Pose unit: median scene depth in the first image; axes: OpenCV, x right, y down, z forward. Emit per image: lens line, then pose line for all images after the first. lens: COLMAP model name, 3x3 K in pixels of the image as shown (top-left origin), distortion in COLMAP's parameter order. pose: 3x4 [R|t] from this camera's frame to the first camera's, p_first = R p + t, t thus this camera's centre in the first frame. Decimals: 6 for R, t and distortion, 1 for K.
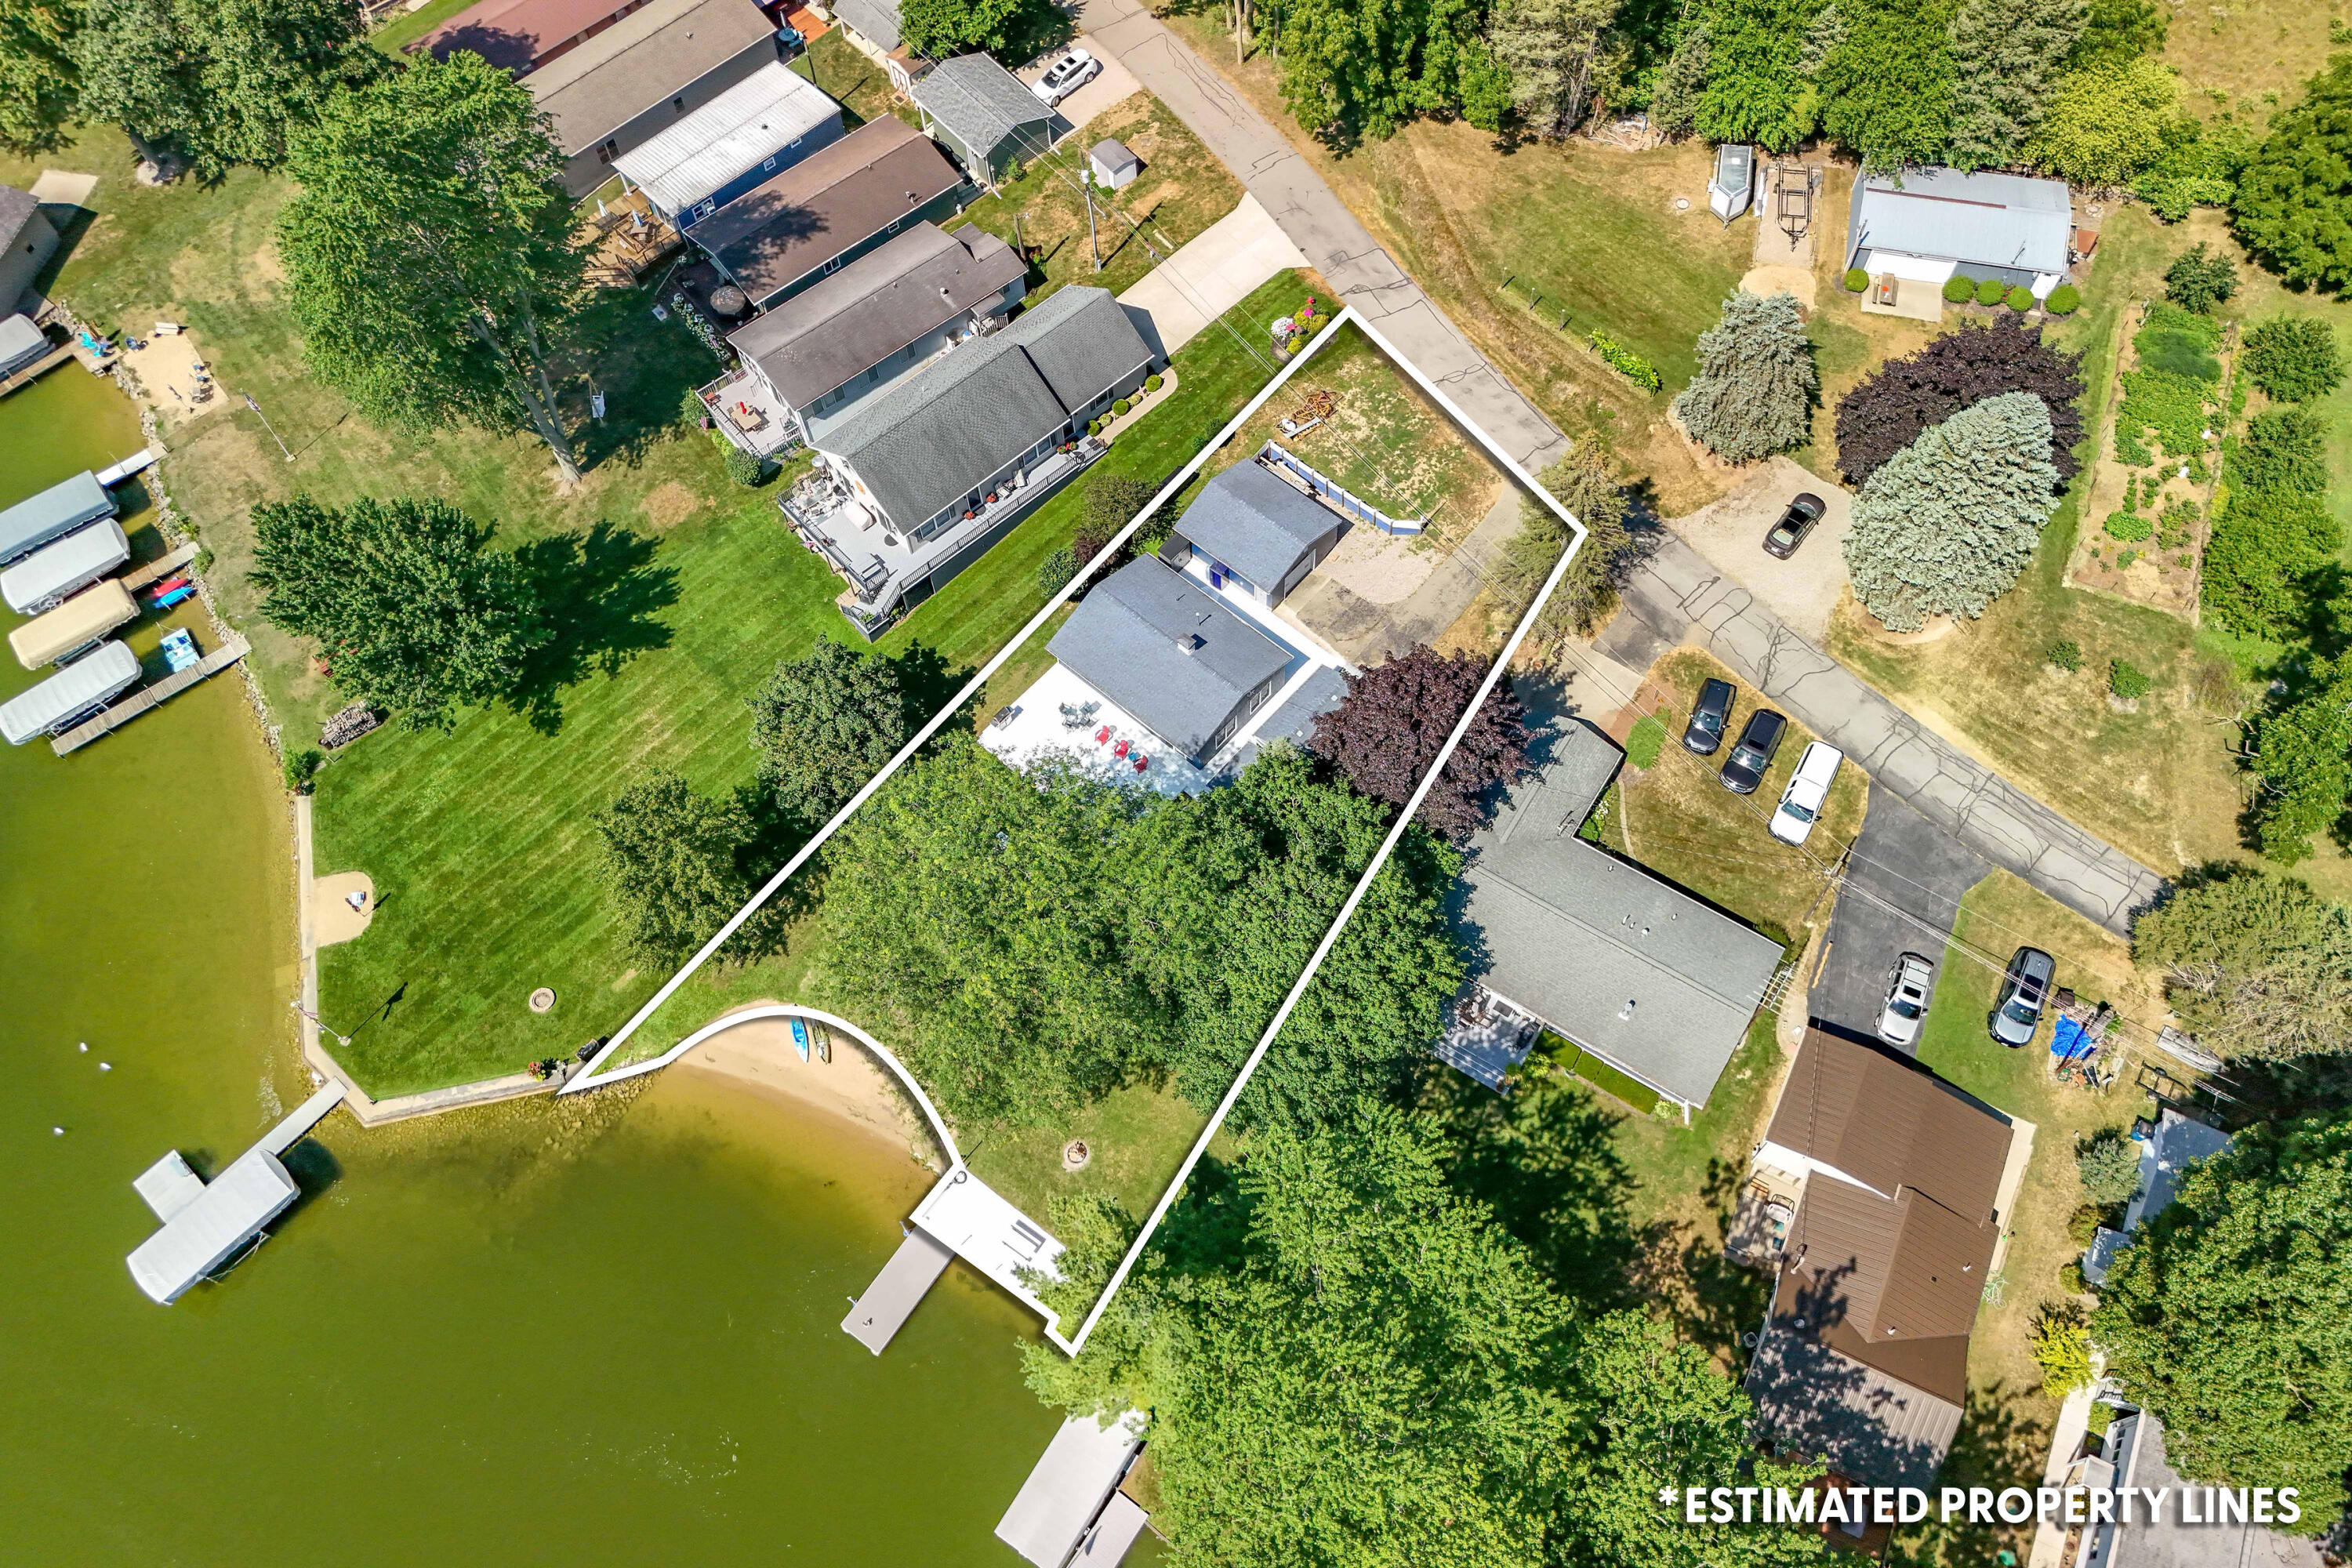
lens RADIAL K [[1693.3, 0, 1188.8], [0, 1693.3, 787.1], [0, 0, 1]] dist [0.040414, -0.035627]
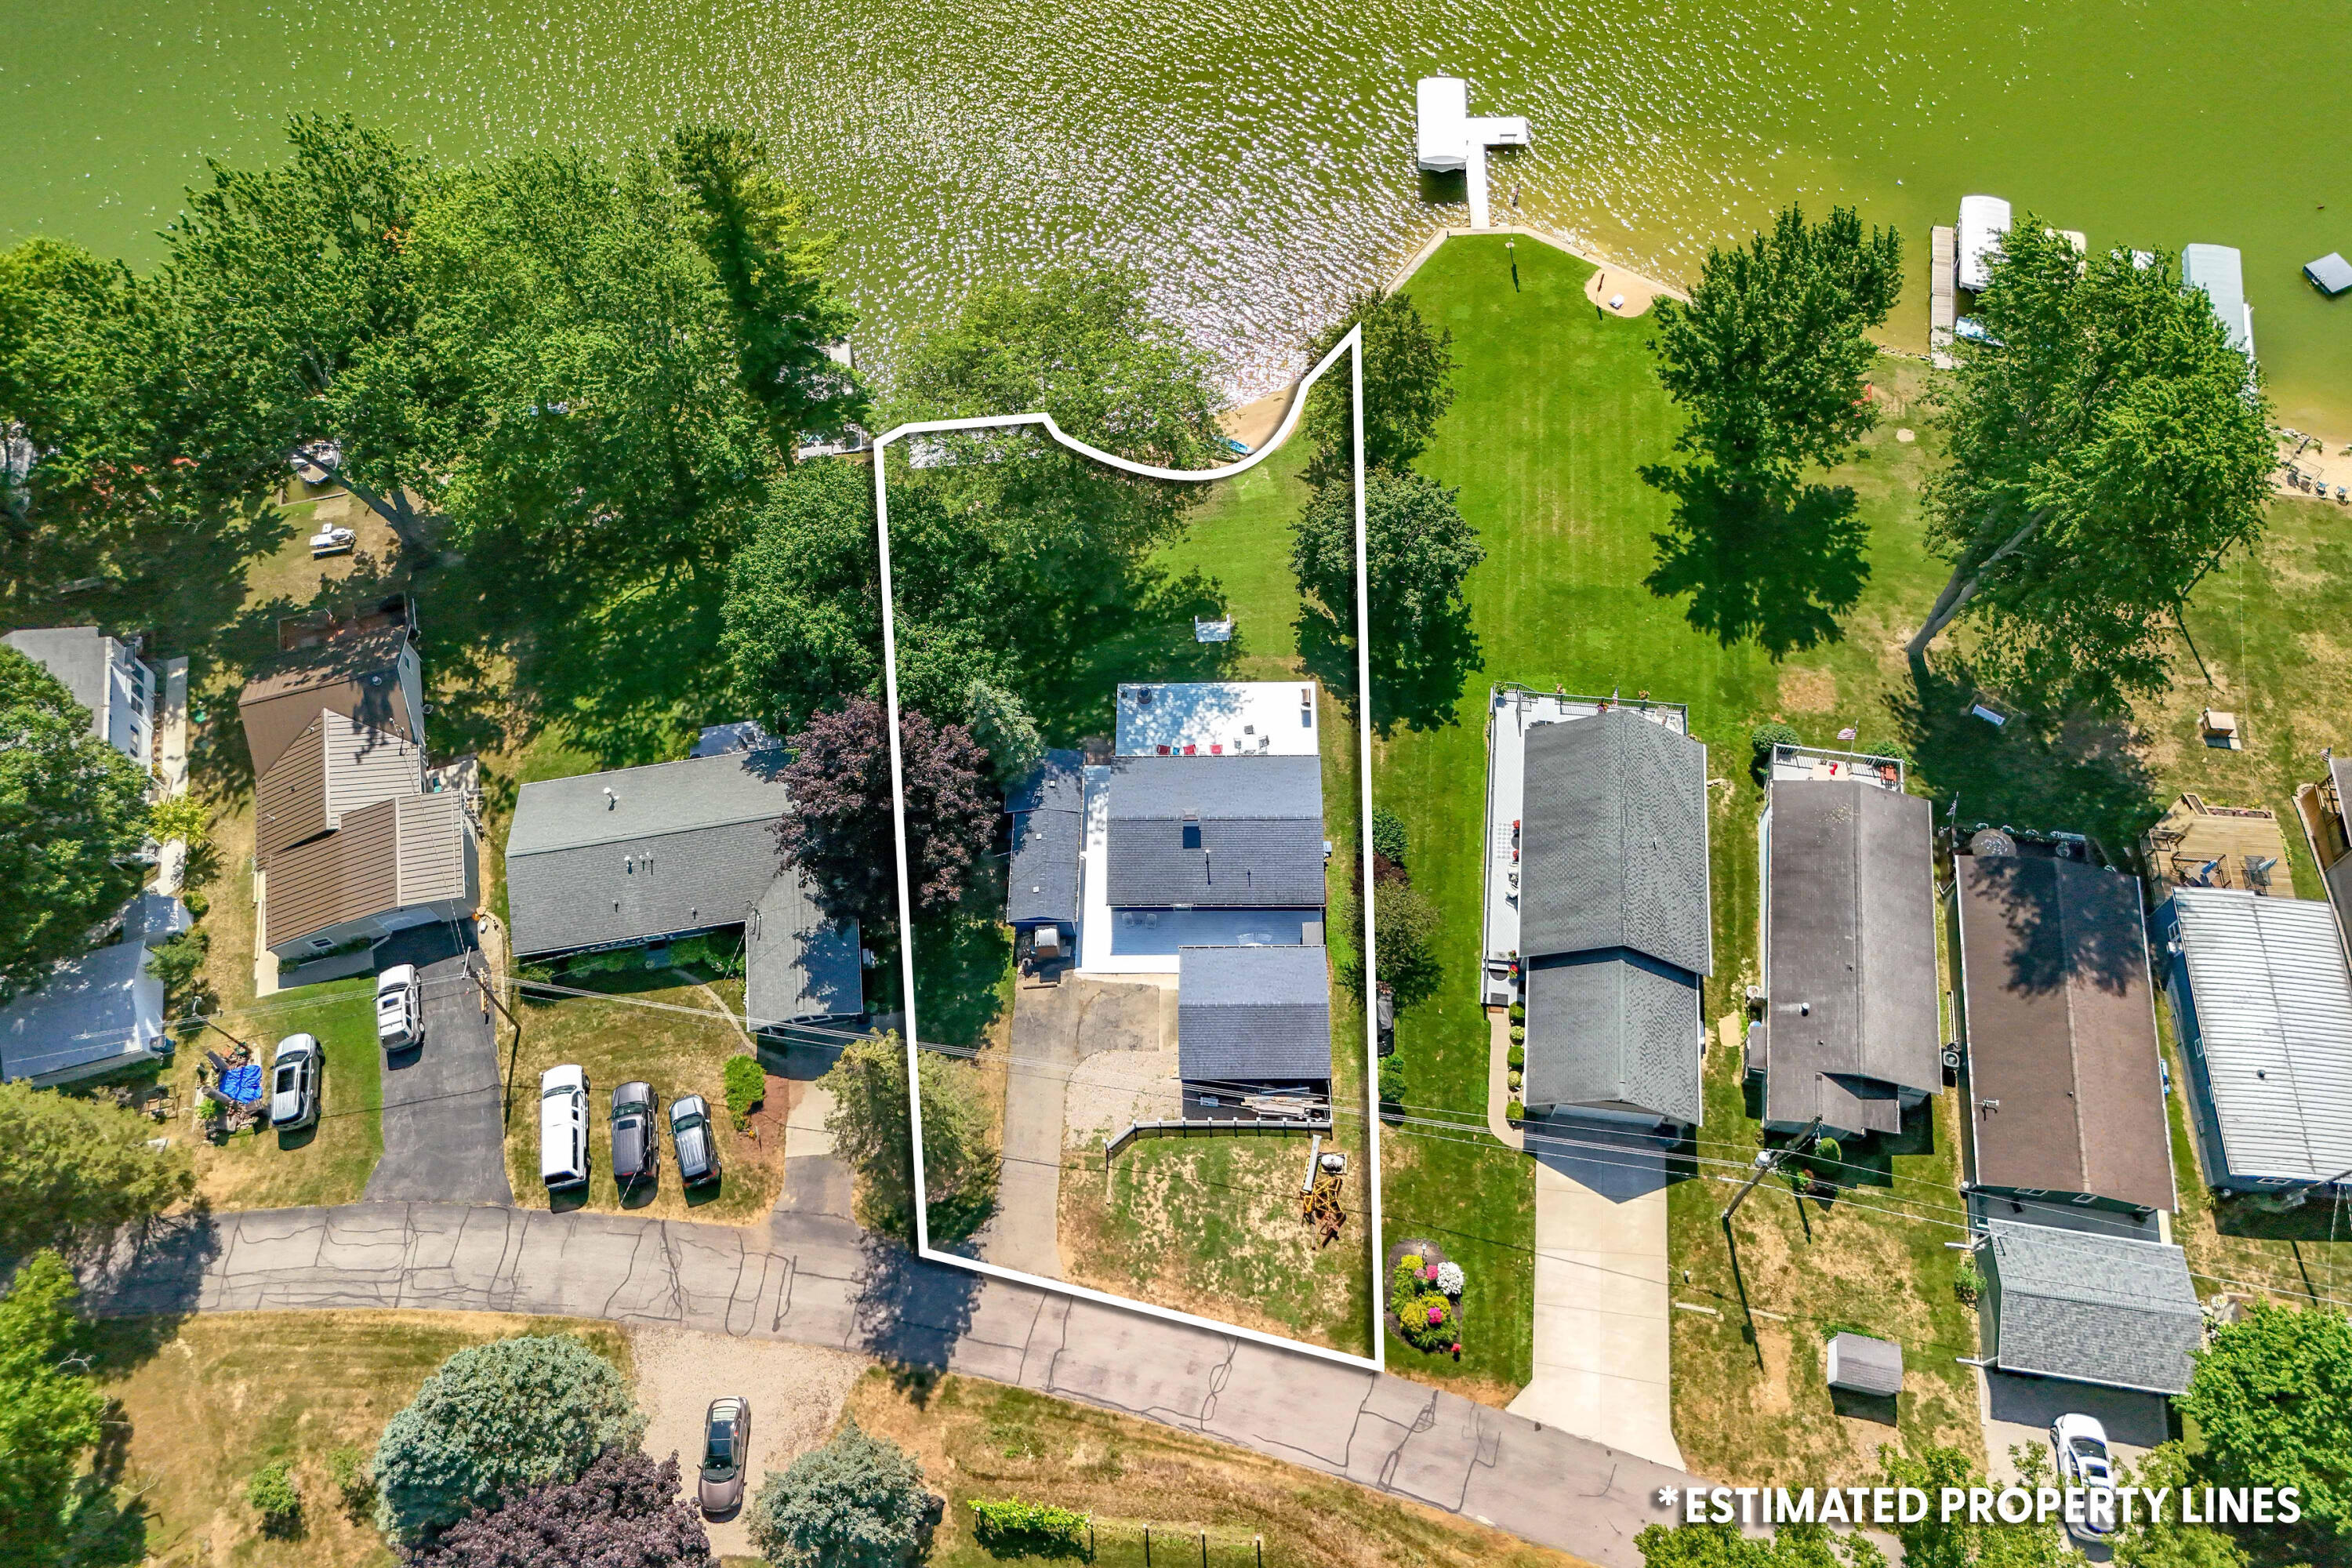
lens RADIAL K [[1693.3, 0, 1184.9], [0, 1693.3, 744.7], [0, 0, 1]] dist [0.040414, -0.035627]
pose [[-0.752546, 0.609241, -0.249999, 0.198265], [-0.547385, -0.367642, 0.751803, -0.728825], [0.366119, 0.702612, 0.610158, 0.386280]]
